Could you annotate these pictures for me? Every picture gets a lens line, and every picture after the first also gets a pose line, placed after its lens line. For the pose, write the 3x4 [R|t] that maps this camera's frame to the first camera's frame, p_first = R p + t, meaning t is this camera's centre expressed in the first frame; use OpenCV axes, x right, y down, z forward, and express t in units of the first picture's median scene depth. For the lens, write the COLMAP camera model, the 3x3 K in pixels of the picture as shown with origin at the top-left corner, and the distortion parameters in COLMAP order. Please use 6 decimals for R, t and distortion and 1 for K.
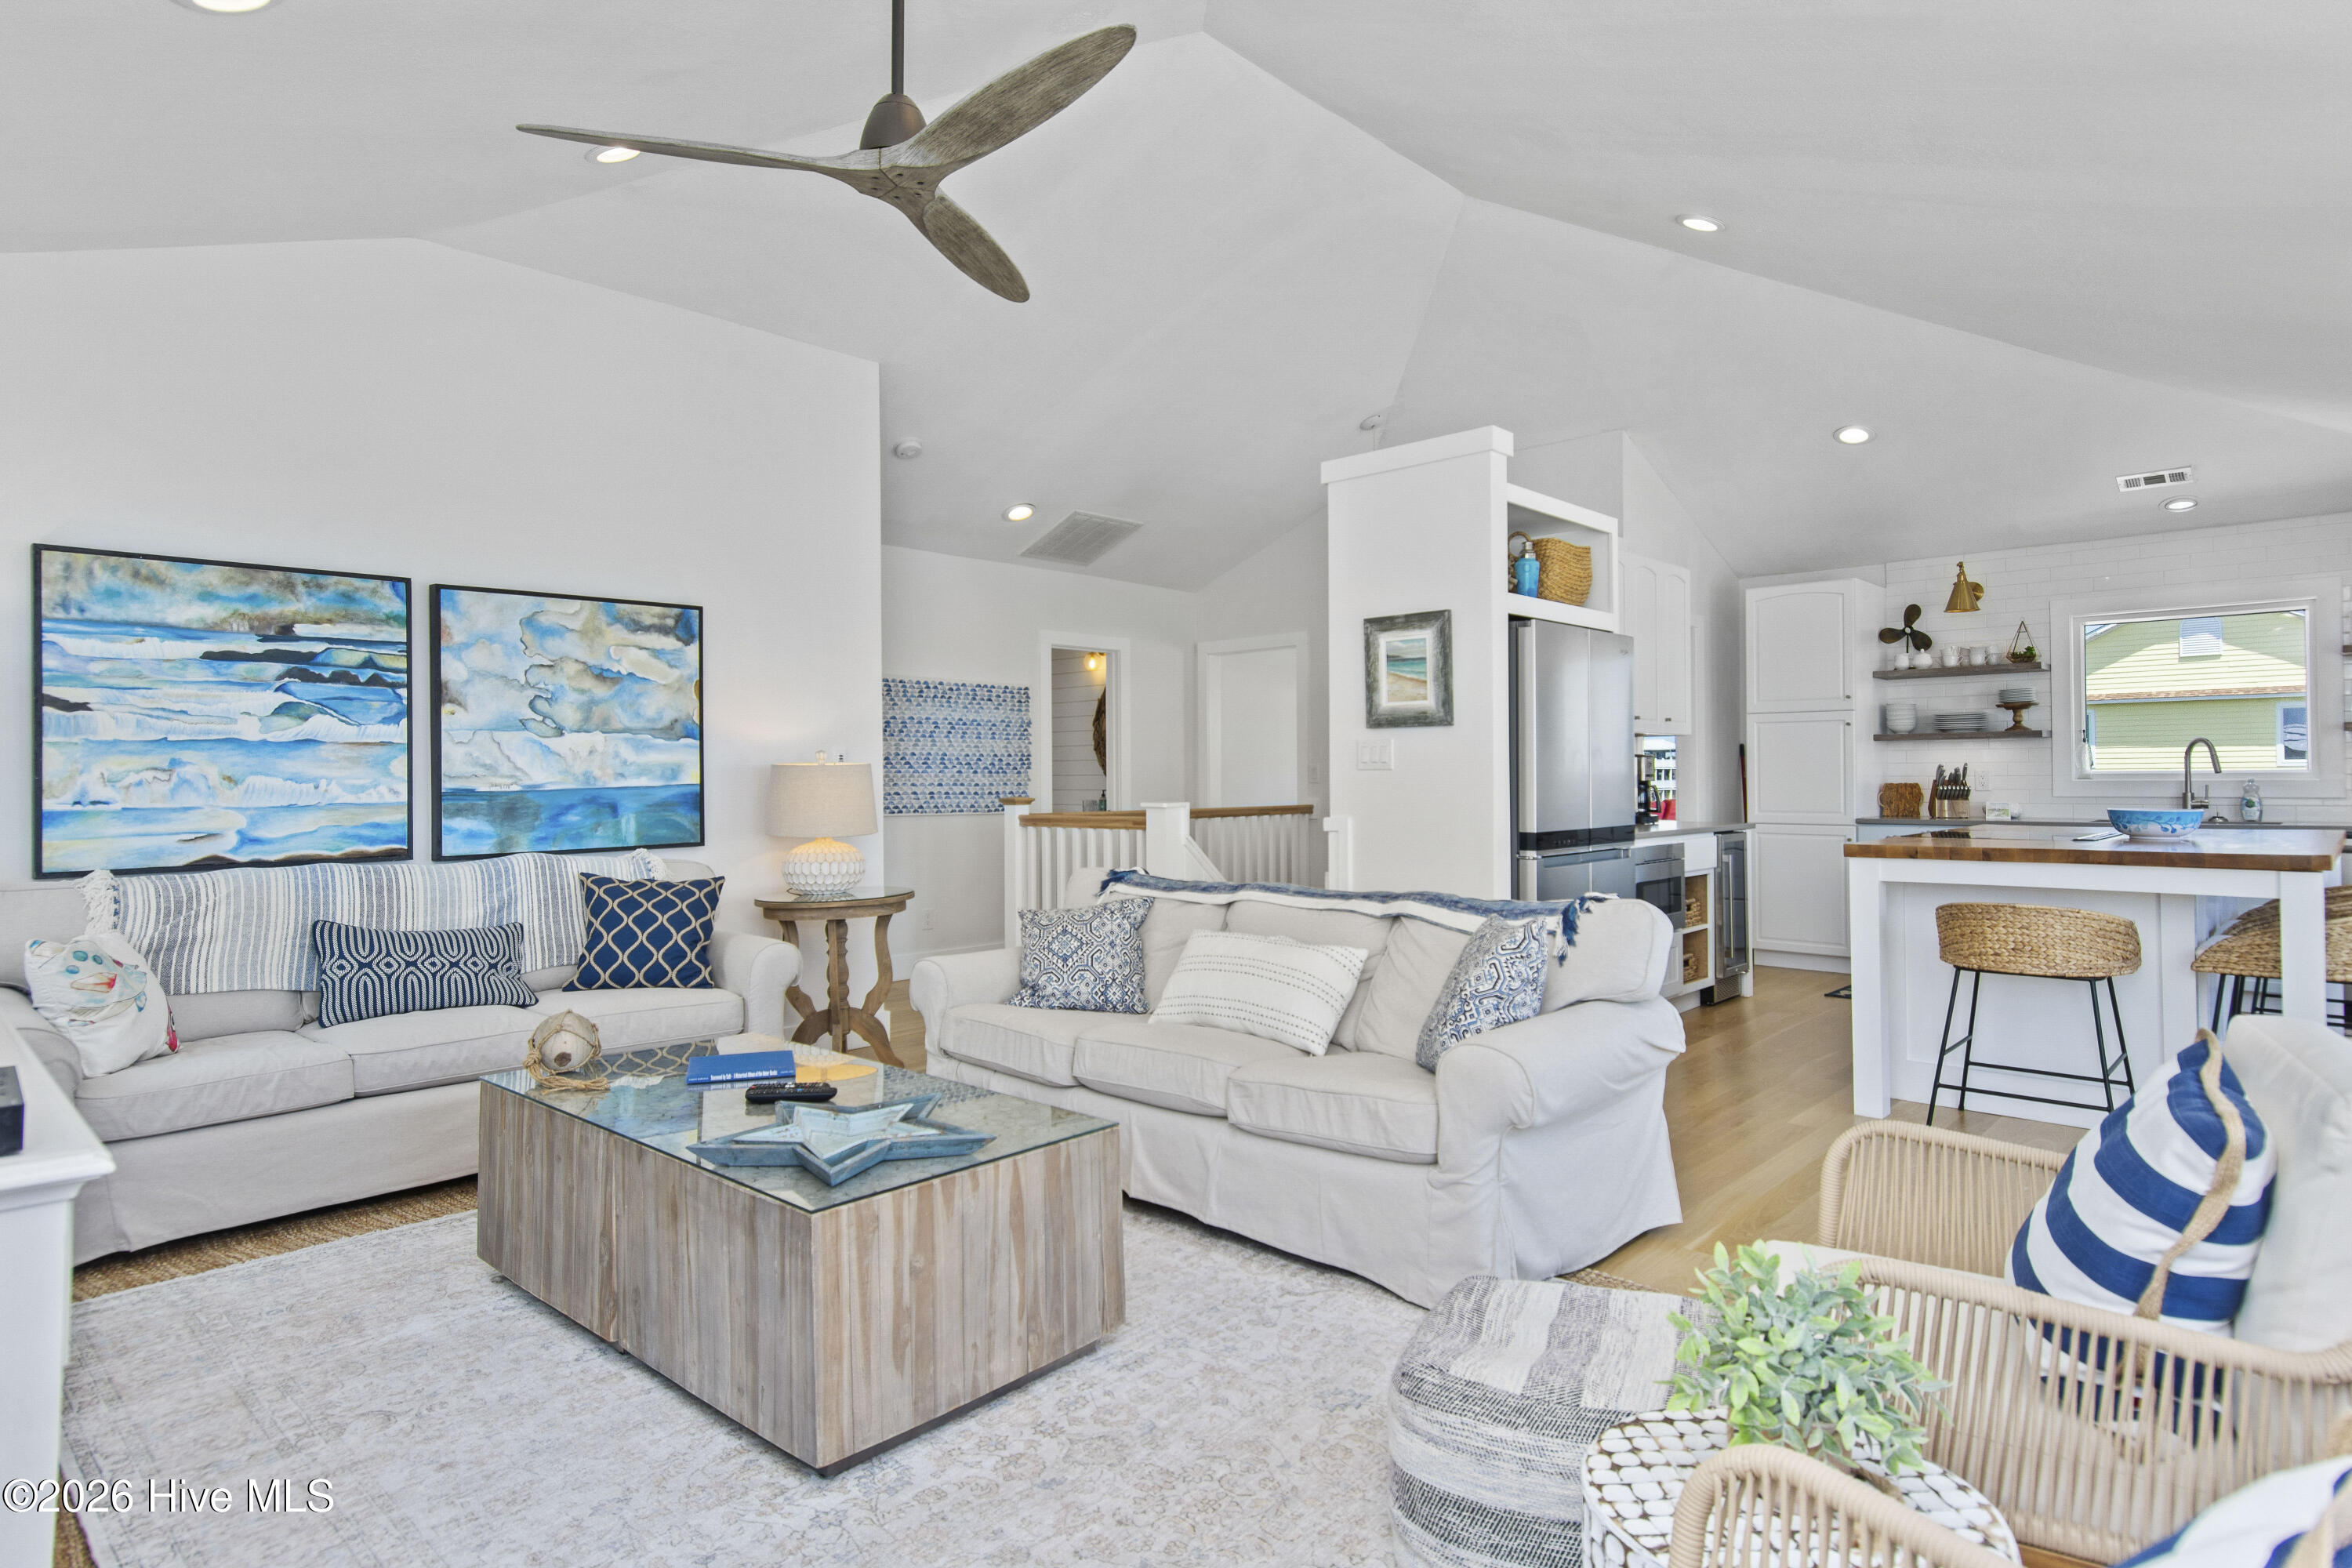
lens RADIAL K [[1262.5, 0, 1182.7], [0, 1262.5, 766.3], [0, 0, 1]] dist [0.009261, -0.008646]
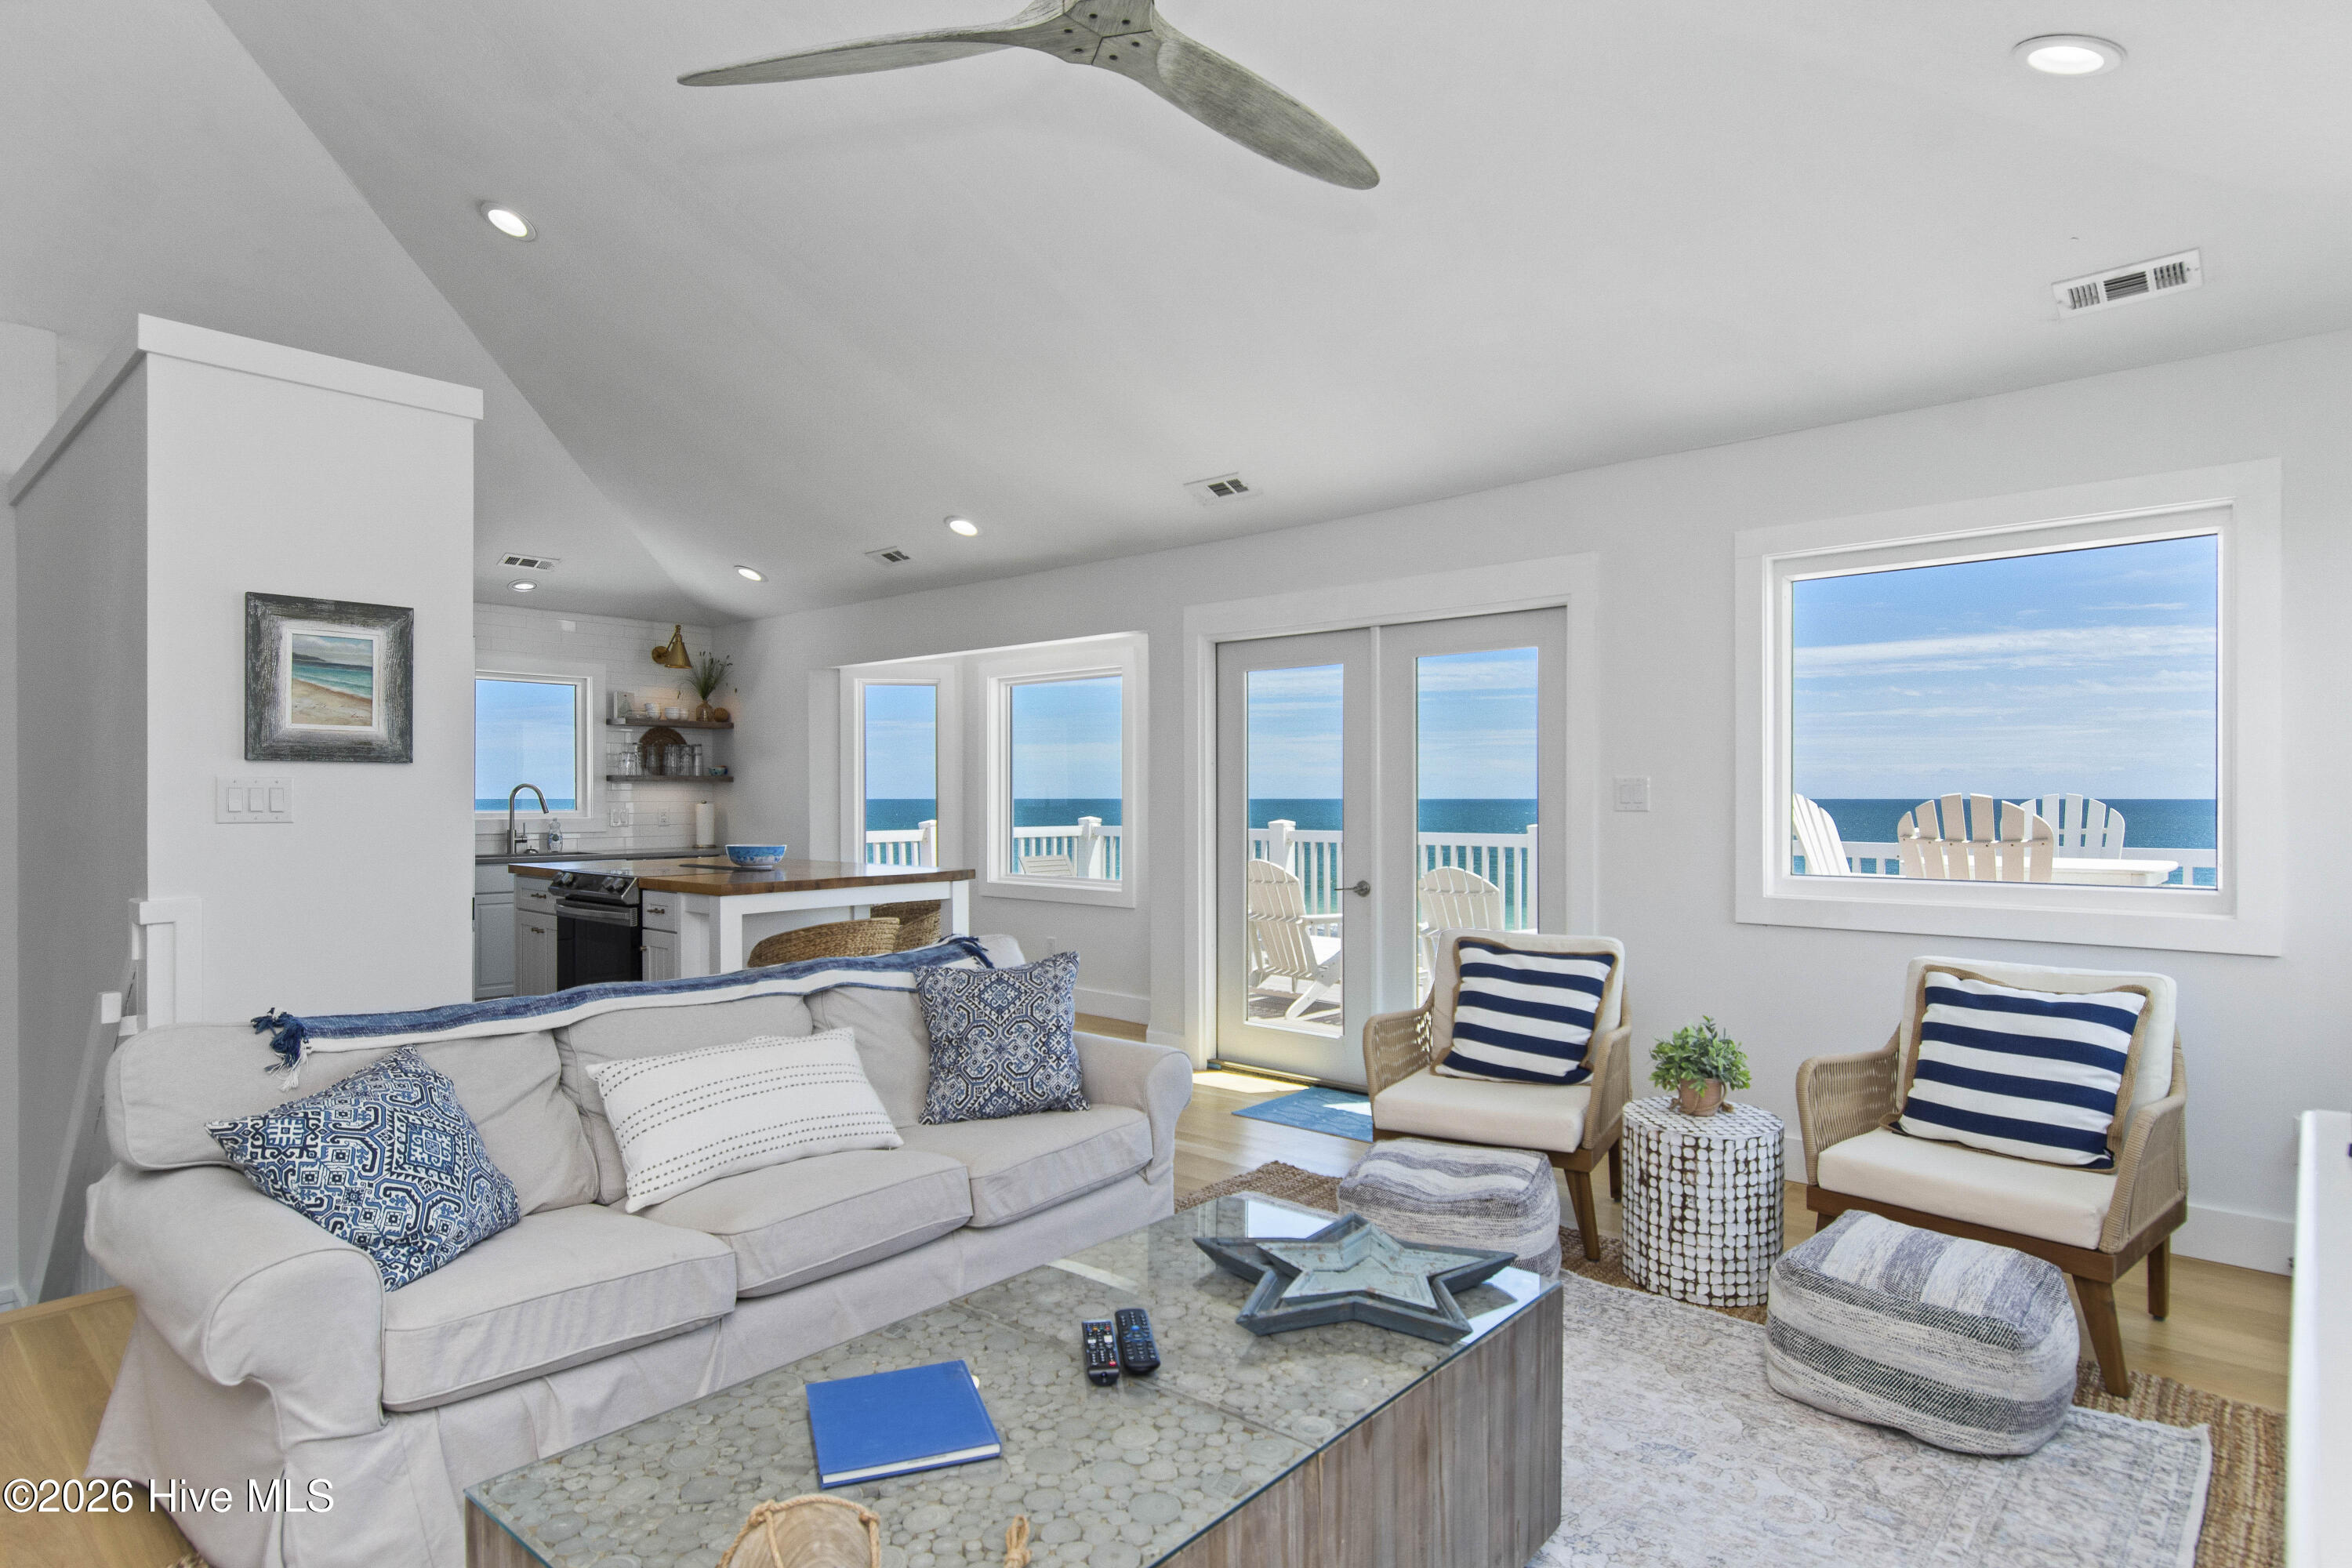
lens RADIAL K [[1262.5, 0, 1183.3], [0, 1262.5, 798.3], [0, 0, 1]] dist [0.009261, -0.008646]
pose [[-0.008123, 0.004626, 0.999956, -0.631580], [-0.011759, 0.999920, -0.004721, -0.015409], [-0.999898, -0.011797, -0.008068, 0.637129]]
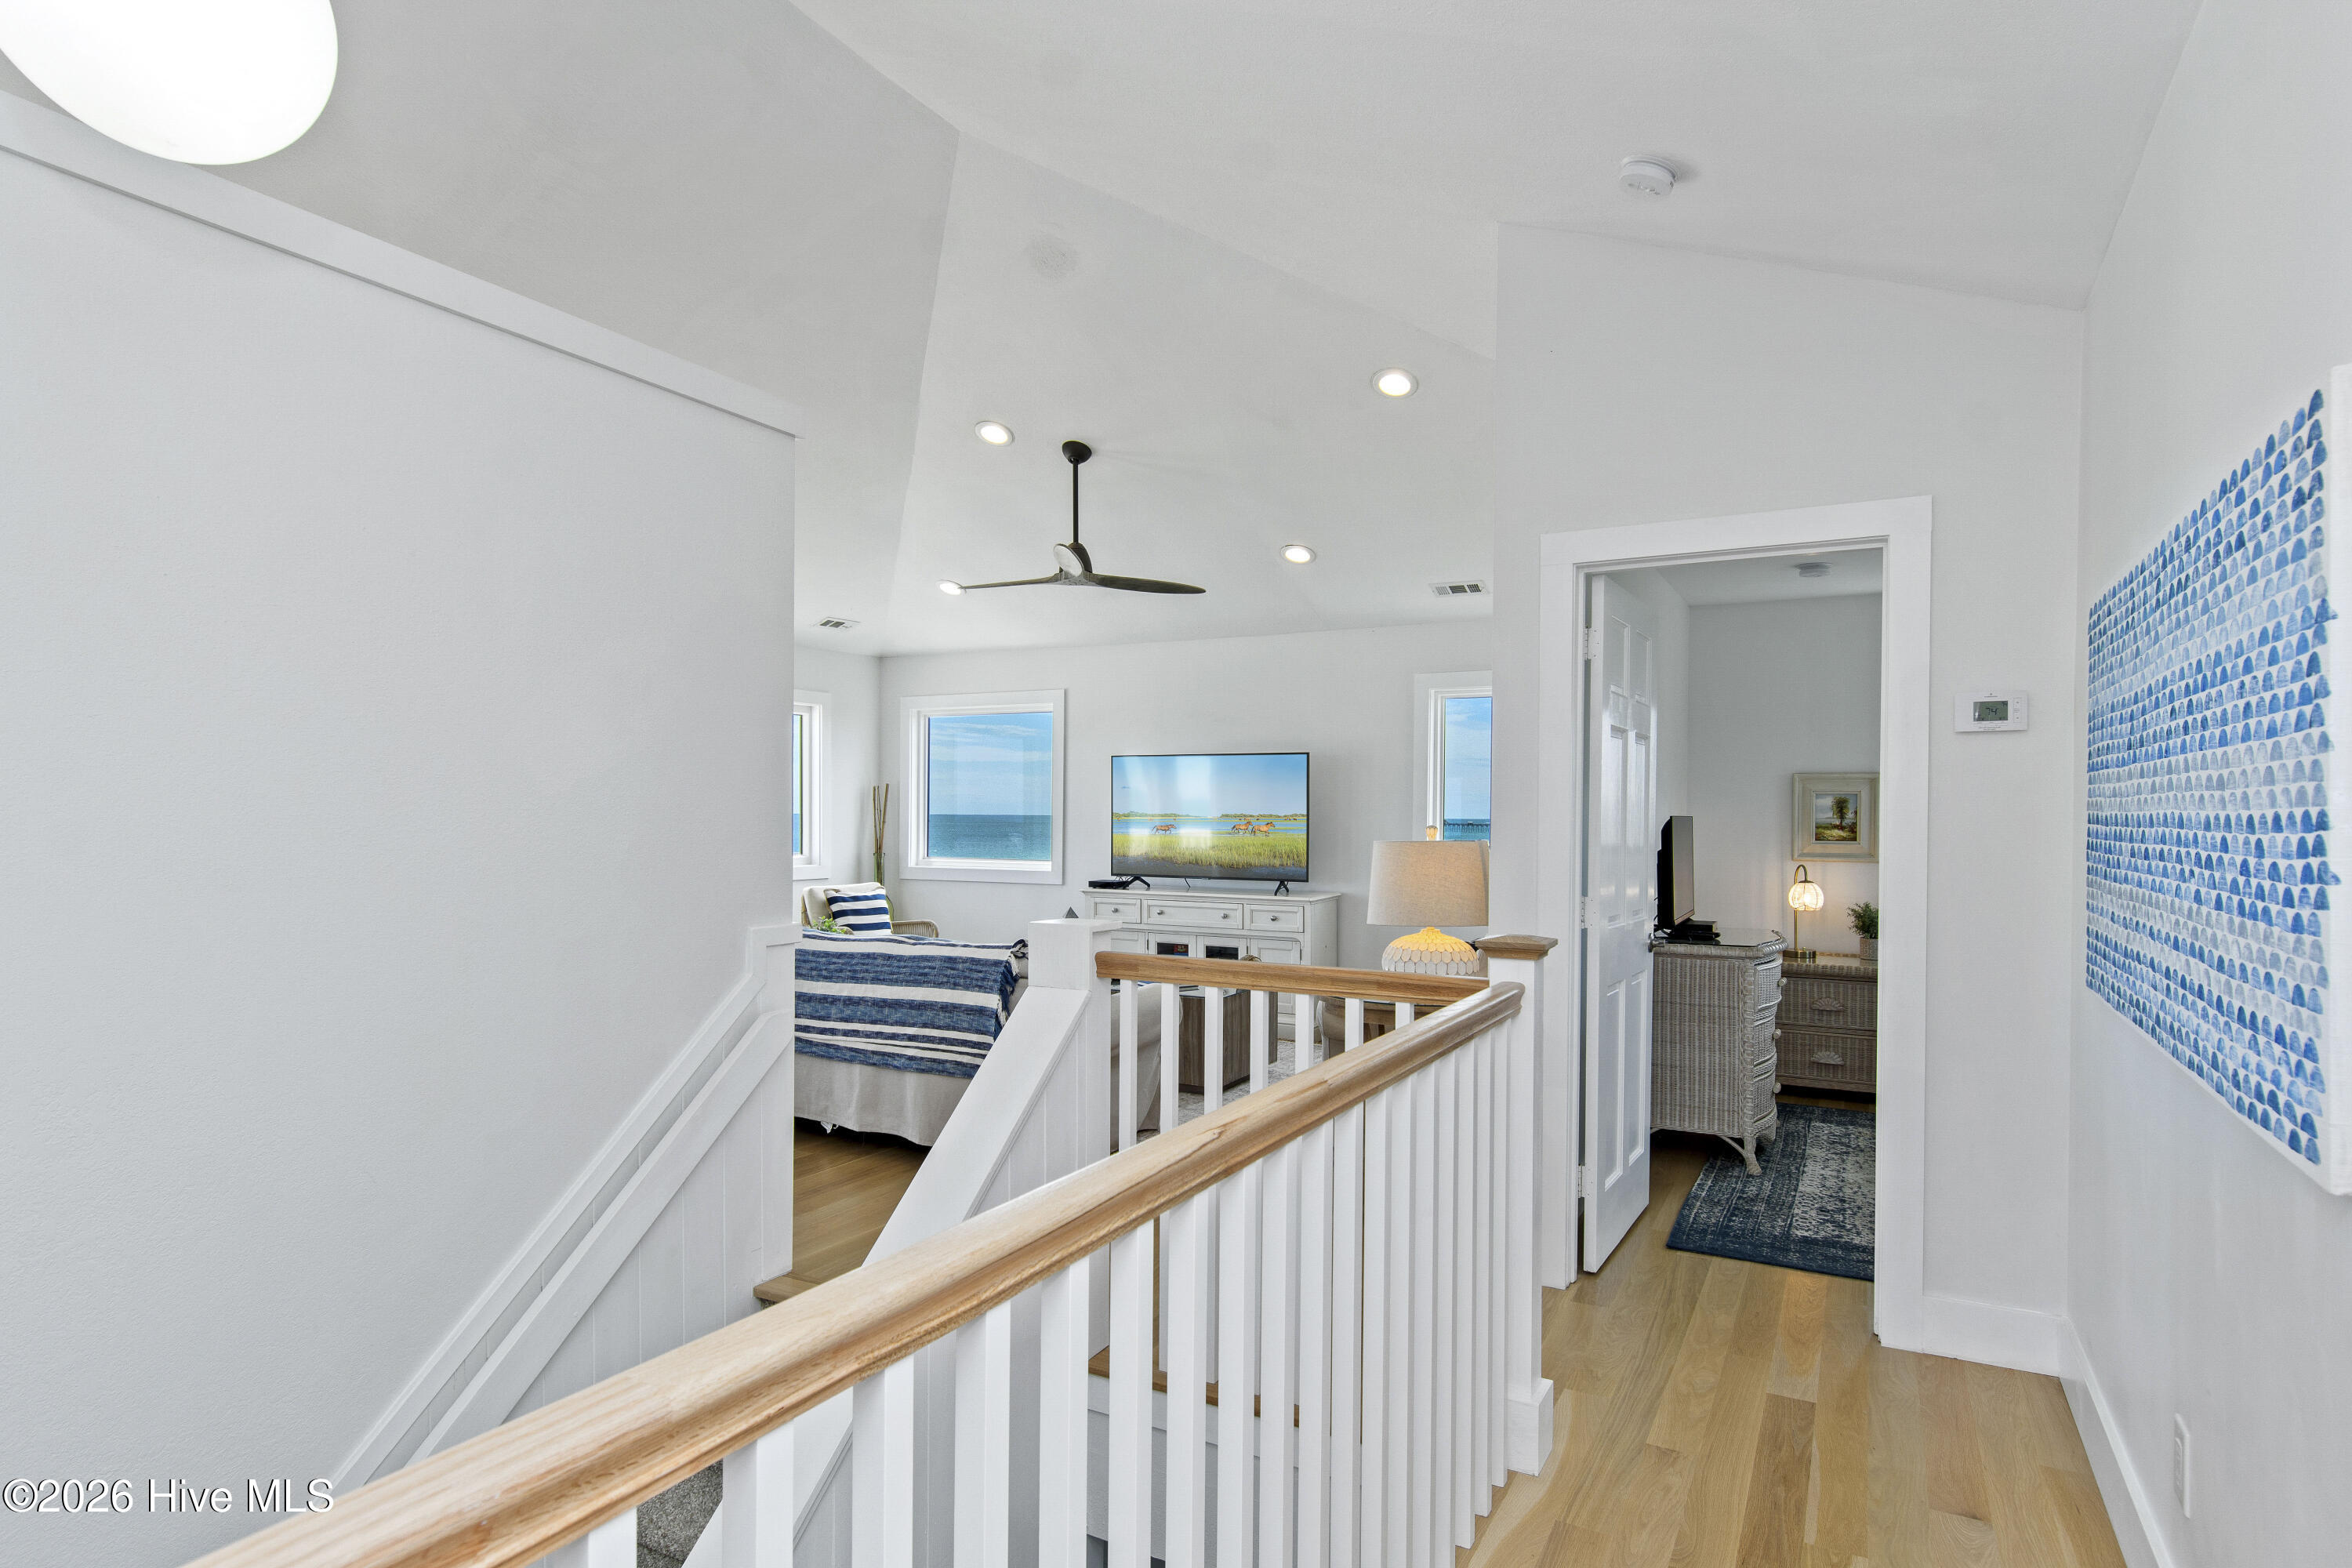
lens RADIAL K [[1262.5, 0, 1182.4], [0, 1262.5, 819.9], [0, 0, 1]] dist [0.009261, -0.008646]
pose [[-0.969561, 0.001866, -0.244842, 0.098724], [0.002732, 0.999991, -0.003199, -0.017869], [0.244833, -0.003771, -0.969558, 2.163373]]
